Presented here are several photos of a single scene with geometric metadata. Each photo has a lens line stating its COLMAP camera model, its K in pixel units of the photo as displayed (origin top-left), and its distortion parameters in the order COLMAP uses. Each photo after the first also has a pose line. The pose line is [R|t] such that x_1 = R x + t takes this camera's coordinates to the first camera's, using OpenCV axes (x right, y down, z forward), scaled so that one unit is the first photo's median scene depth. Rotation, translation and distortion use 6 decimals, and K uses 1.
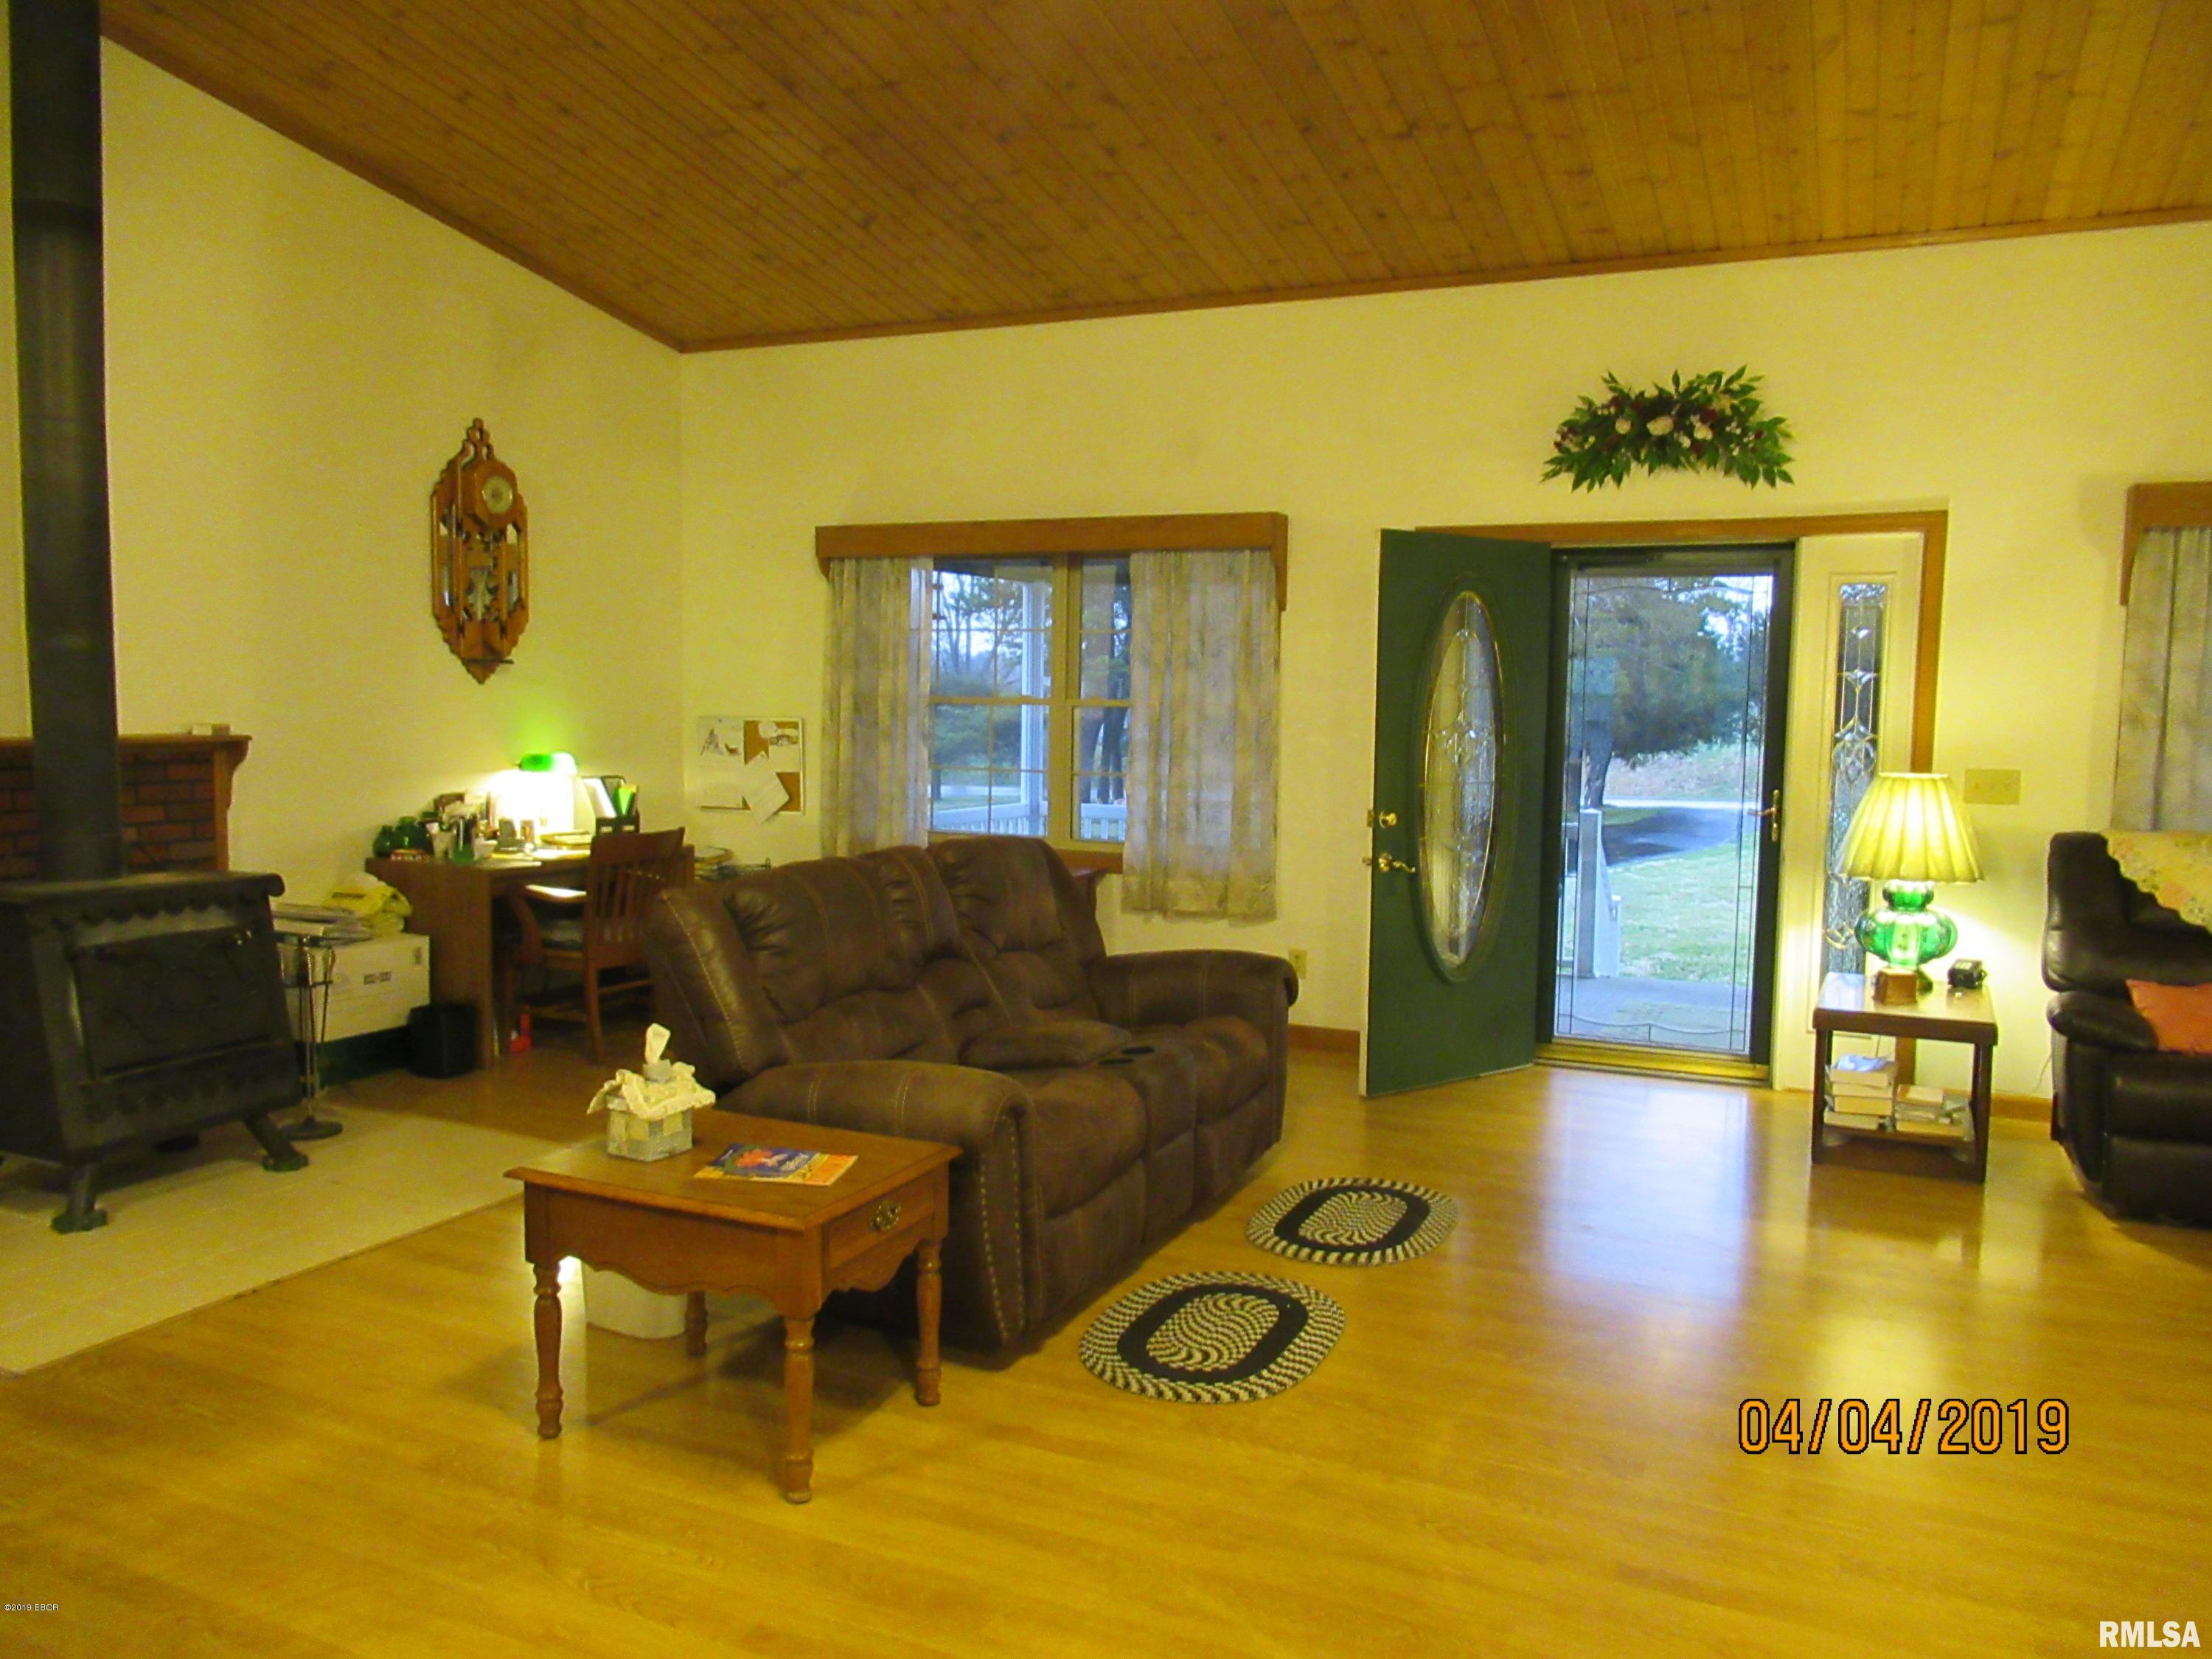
lens RADIAL K [[1649.5, 0, 1094.8], [0, 1649.5, 836.0], [0, 0, 1]] dist [-0.015126, 0.005266]
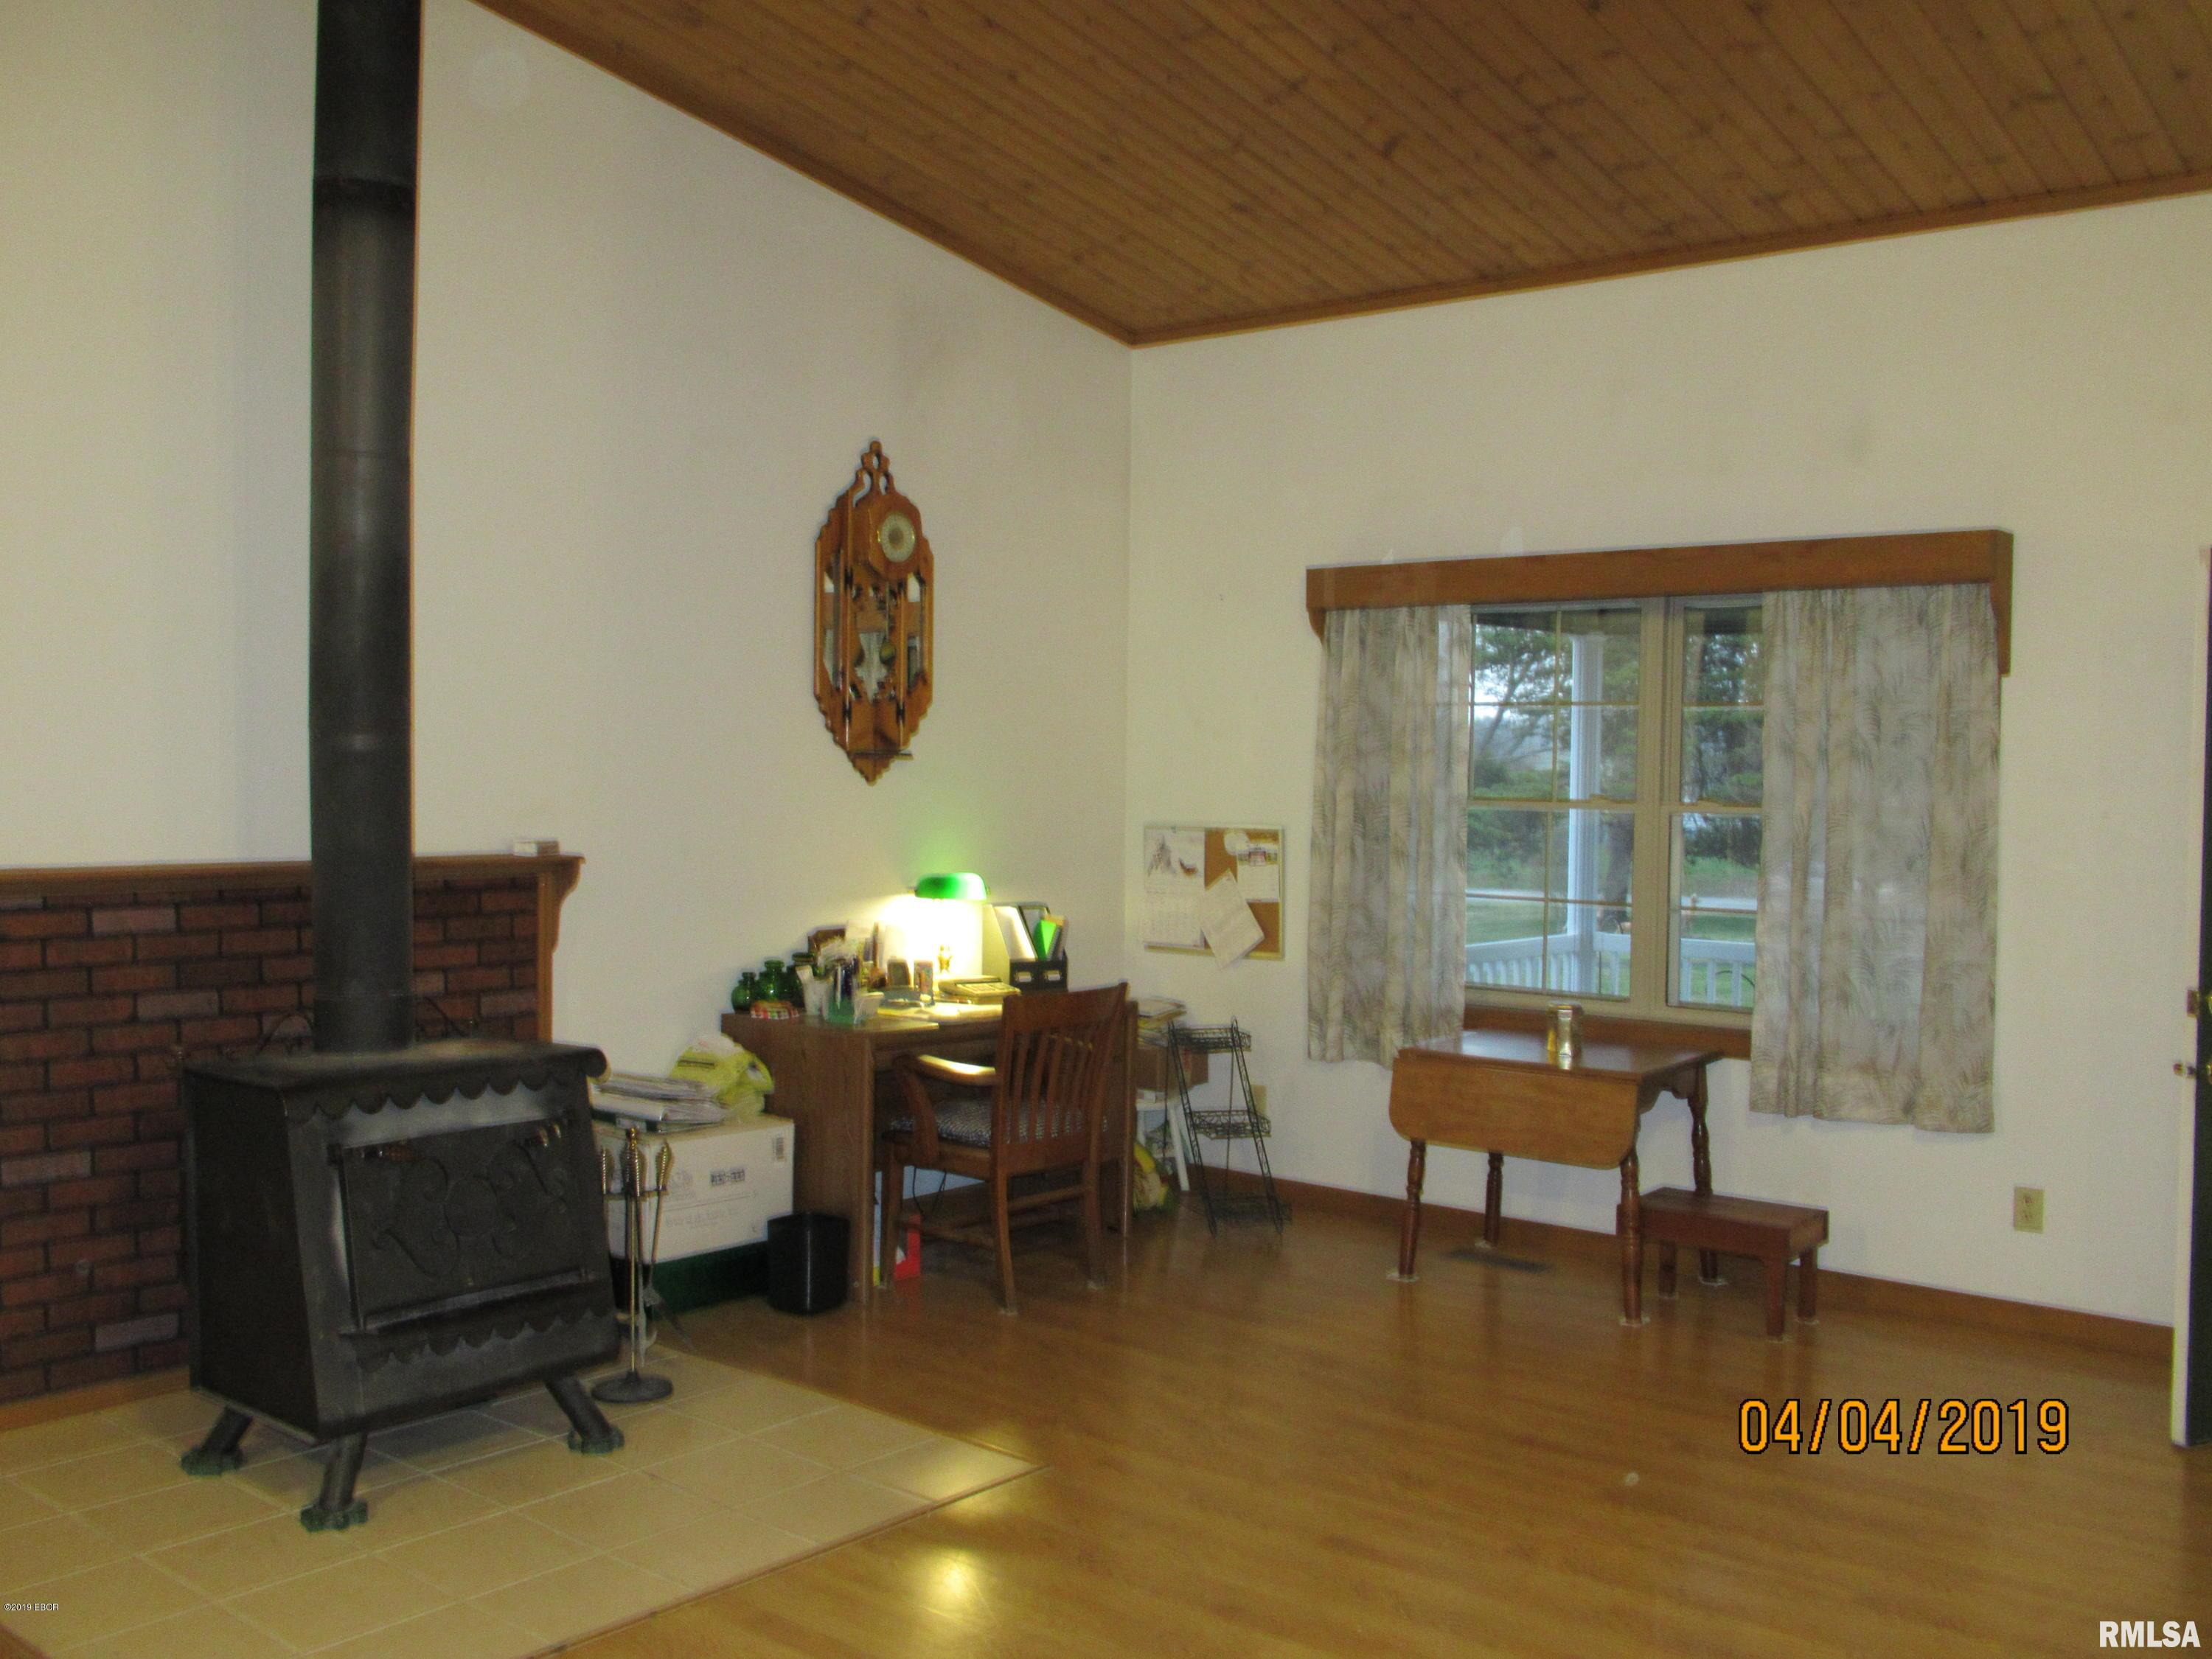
lens RADIAL K [[2067.2, 0, 1100.8], [0, 2067.2, 820.7], [0, 0, 1]] dist [-0.015390, 0.000000]
pose [[0.968532, 0.003696, -0.248863, -0.033007], [-0.019333, 0.997986, -0.060422, -0.020363], [0.248138, 0.063332, 0.966652, 0.107967]]
